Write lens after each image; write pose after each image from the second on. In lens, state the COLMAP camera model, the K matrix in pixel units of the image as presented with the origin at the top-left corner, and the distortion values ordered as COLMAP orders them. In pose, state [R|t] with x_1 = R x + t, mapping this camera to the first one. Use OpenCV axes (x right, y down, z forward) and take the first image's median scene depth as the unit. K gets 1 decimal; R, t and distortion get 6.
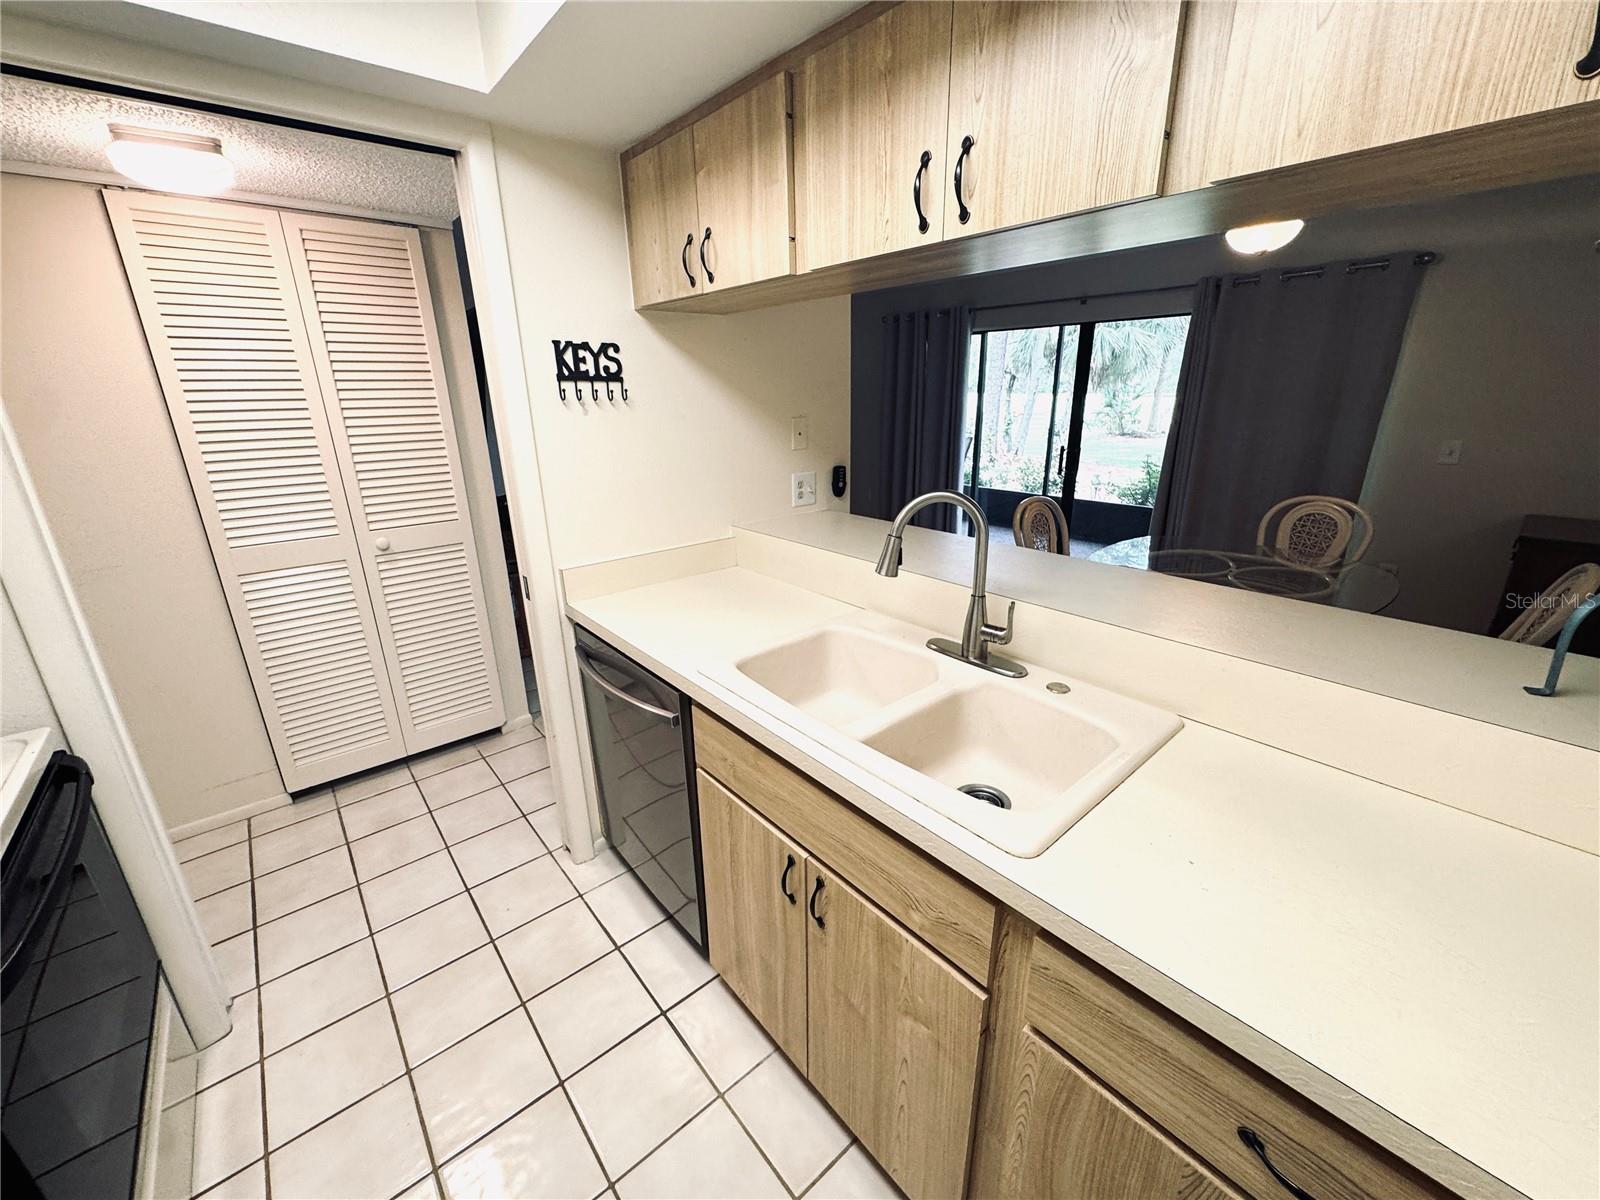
lens RADIAL K [[634.8, 0, 800.0], [0, 634.8, 600.0], [0, 0, 1]] dist [0.001779, 0.000277]
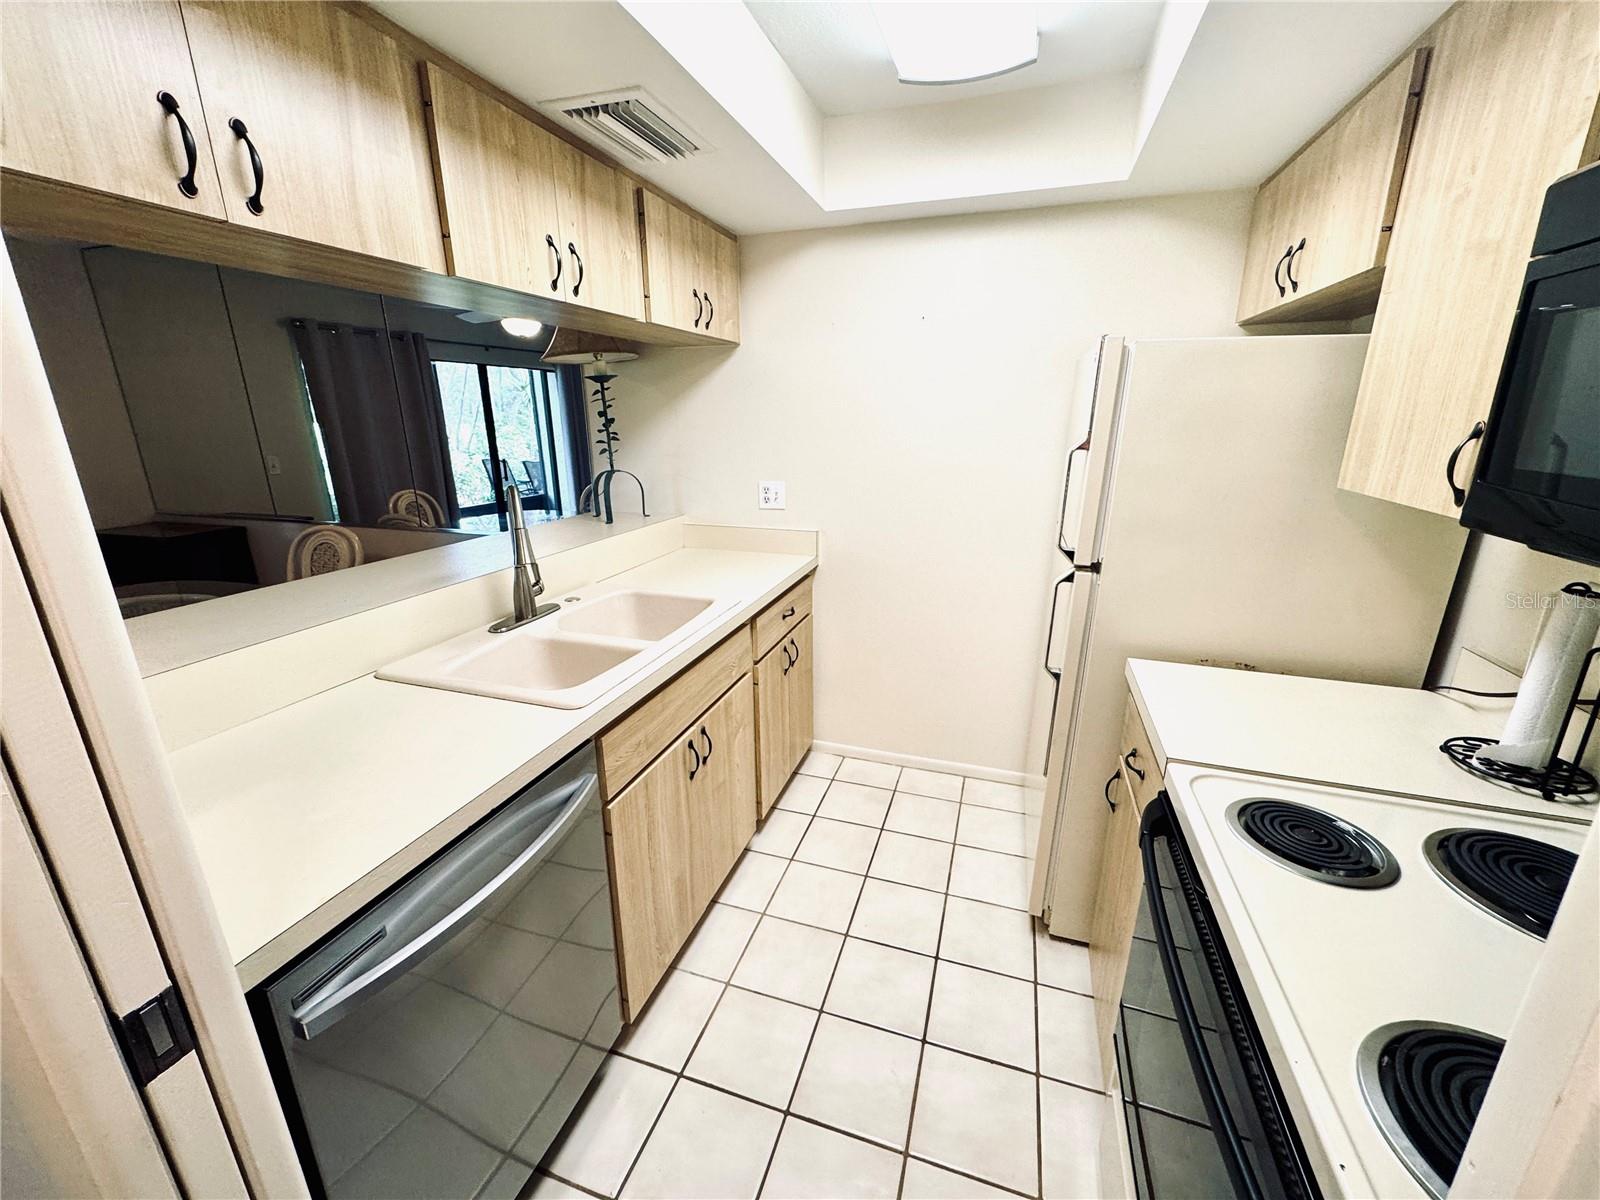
lens RADIAL K [[634.8, 0, 800.0], [0, 634.8, 600.0], [0, 0, 1]] dist [0.001779, 0.000277]
pose [[-0.511673, -0.227144, 0.828611, -1.275252], [0.284440, 0.865254, 0.412831, -0.376180], [-0.810731, 0.446924, -0.378118, 1.274127]]
